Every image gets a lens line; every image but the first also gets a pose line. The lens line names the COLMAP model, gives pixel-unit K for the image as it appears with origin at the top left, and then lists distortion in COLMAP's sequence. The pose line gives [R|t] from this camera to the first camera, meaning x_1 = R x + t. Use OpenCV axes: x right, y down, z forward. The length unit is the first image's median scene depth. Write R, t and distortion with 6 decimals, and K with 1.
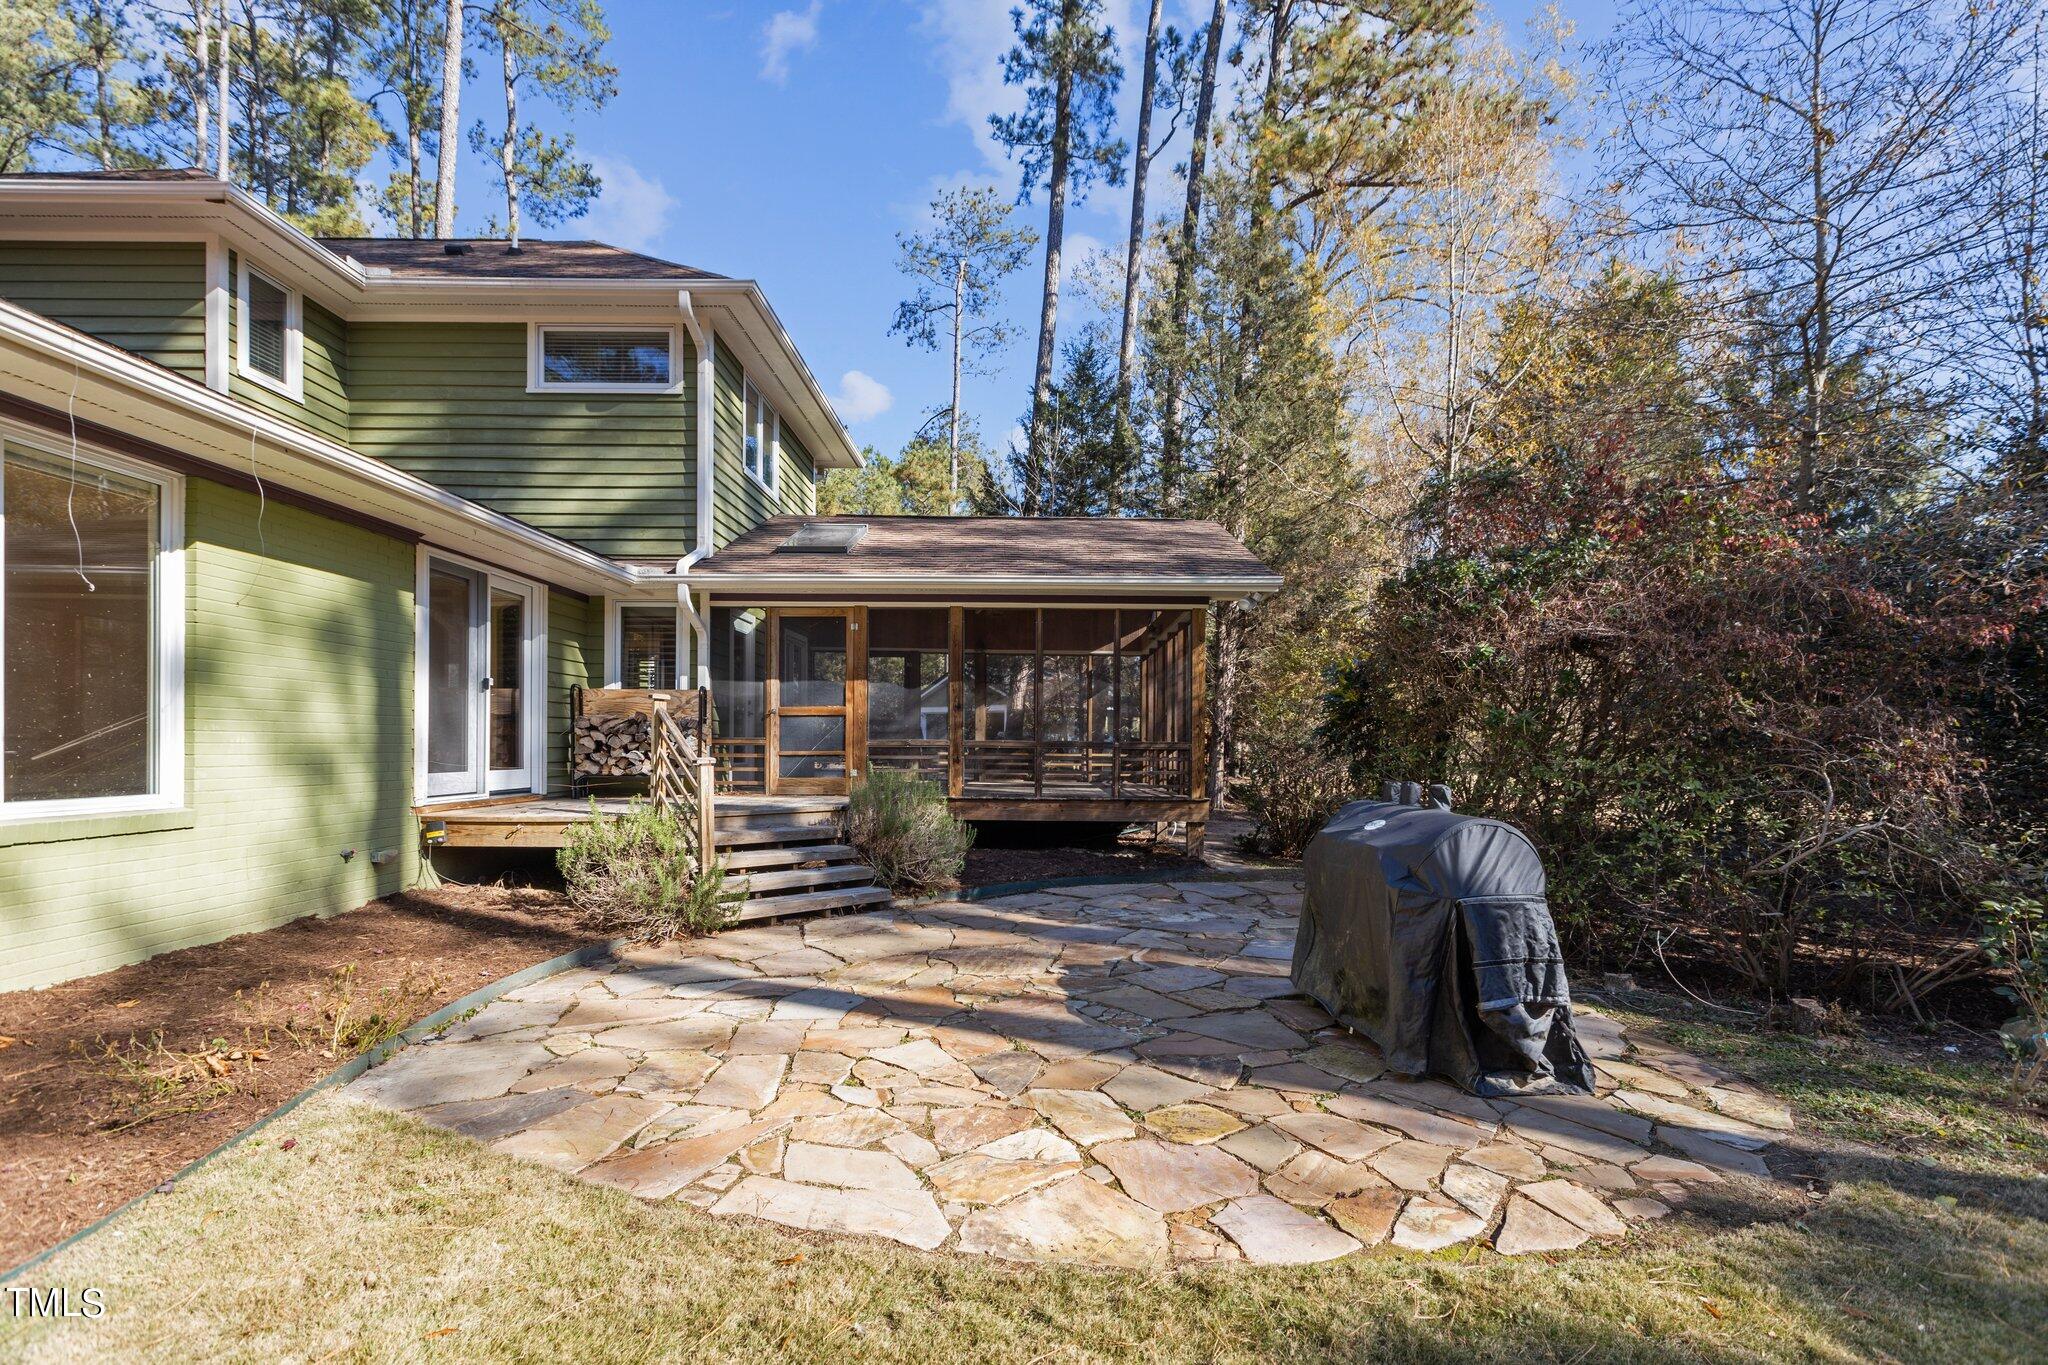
lens RADIAL K [[924.3, 0, 1030.9], [0, 924.3, 726.4], [0, 0, 1]] dist [0.003809, -0.000398]
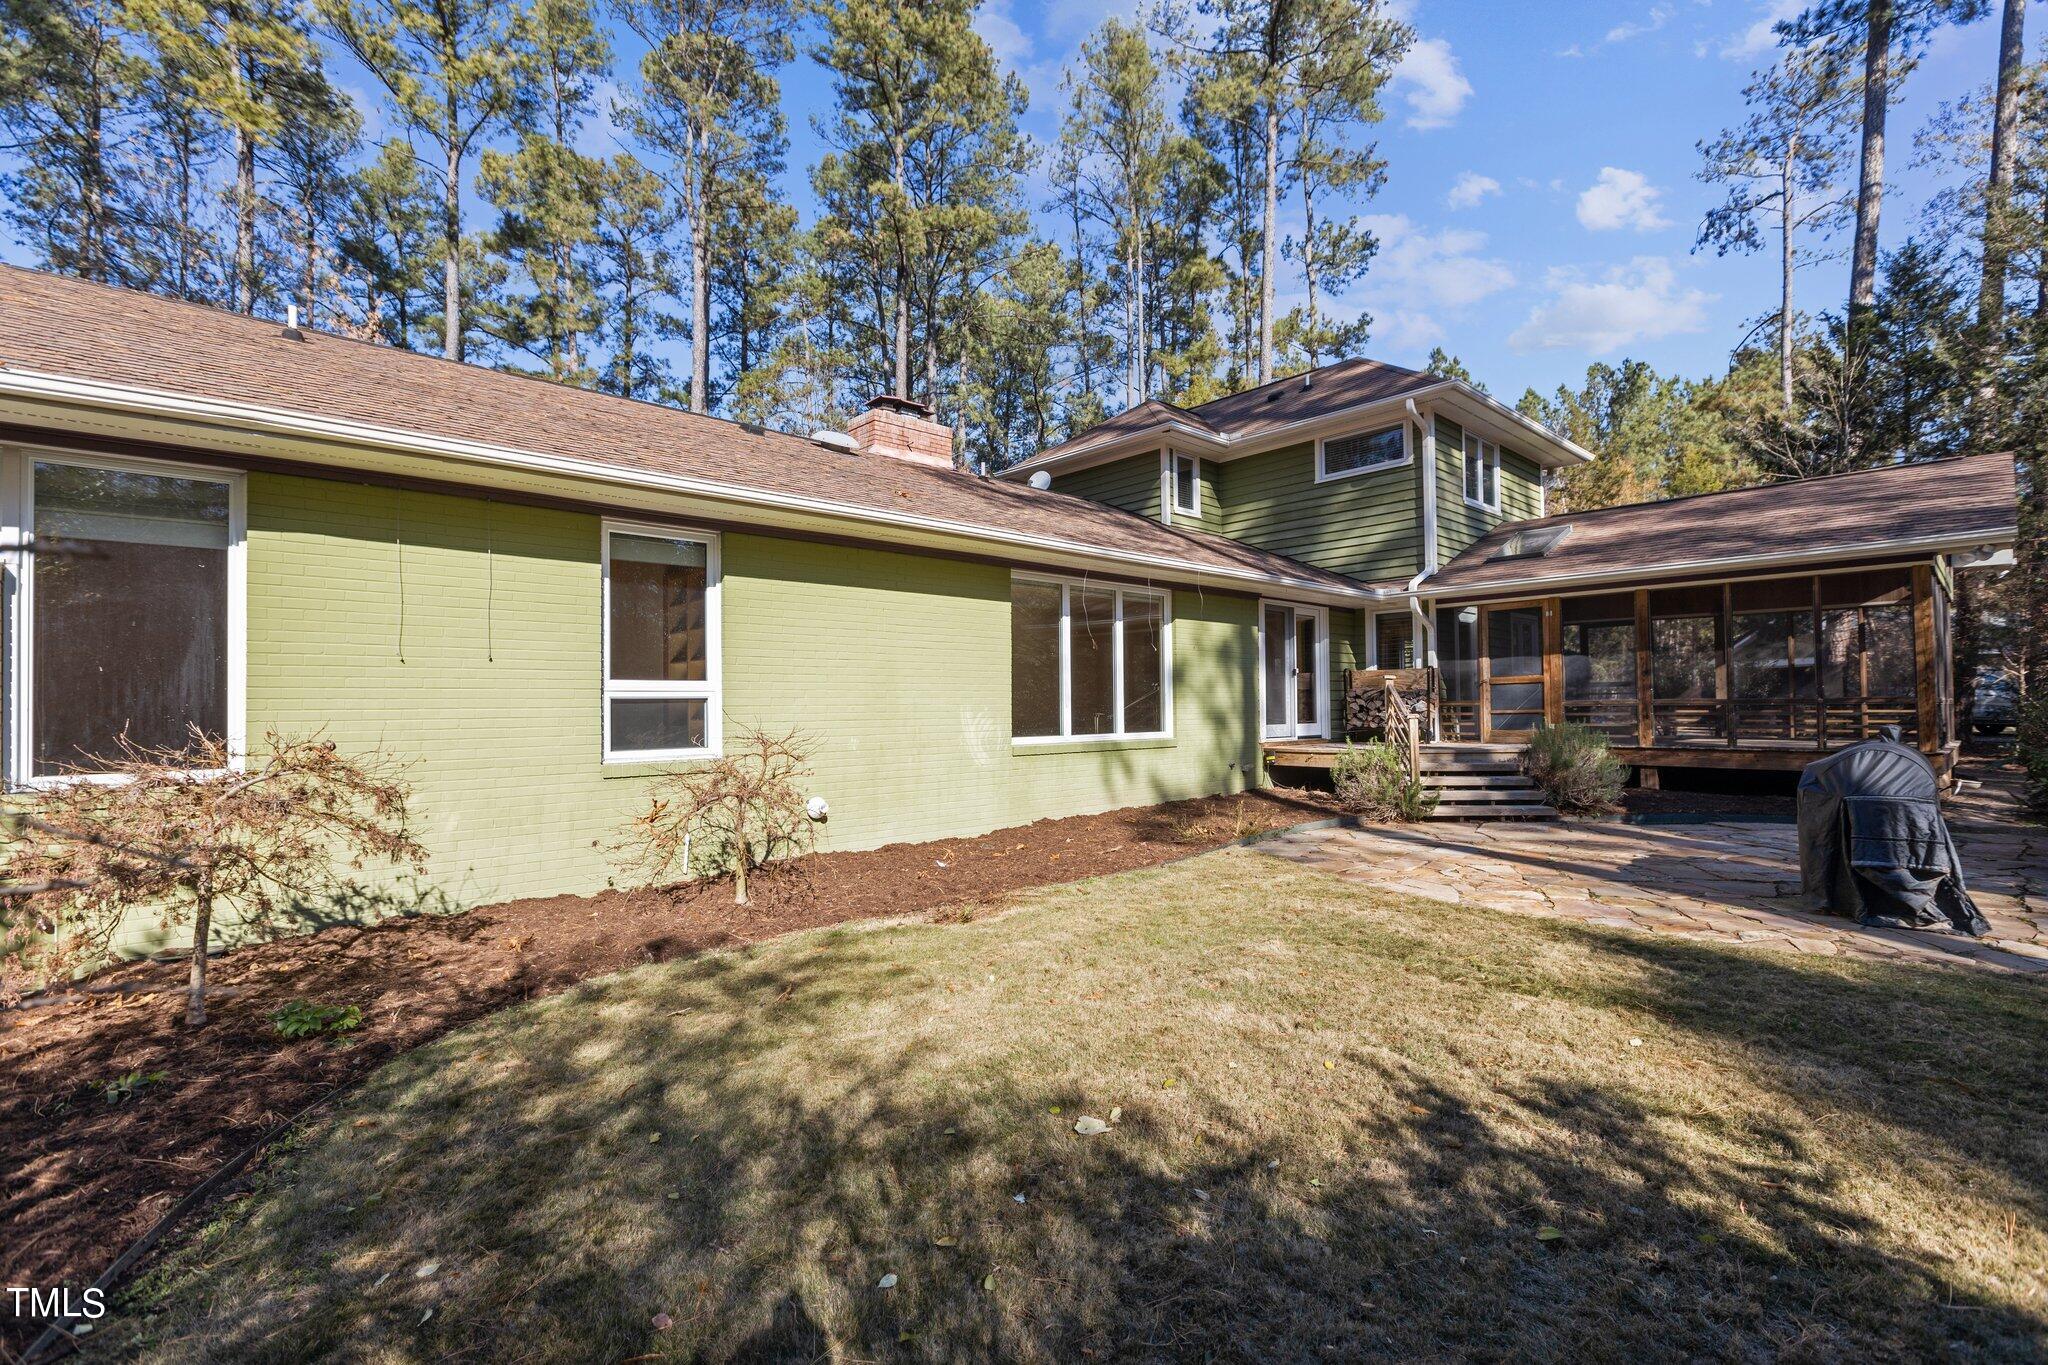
lens RADIAL K [[924.3, 0, 1030.9], [0, 924.3, 726.4], [0, 0, 1]] dist [0.003809, -0.000398]
pose [[0.680833, 0.000673, -0.732438, 0.284298], [0.027563, 0.999268, 0.026540, -0.004808], [0.731920, -0.038258, 0.680316, -0.448787]]
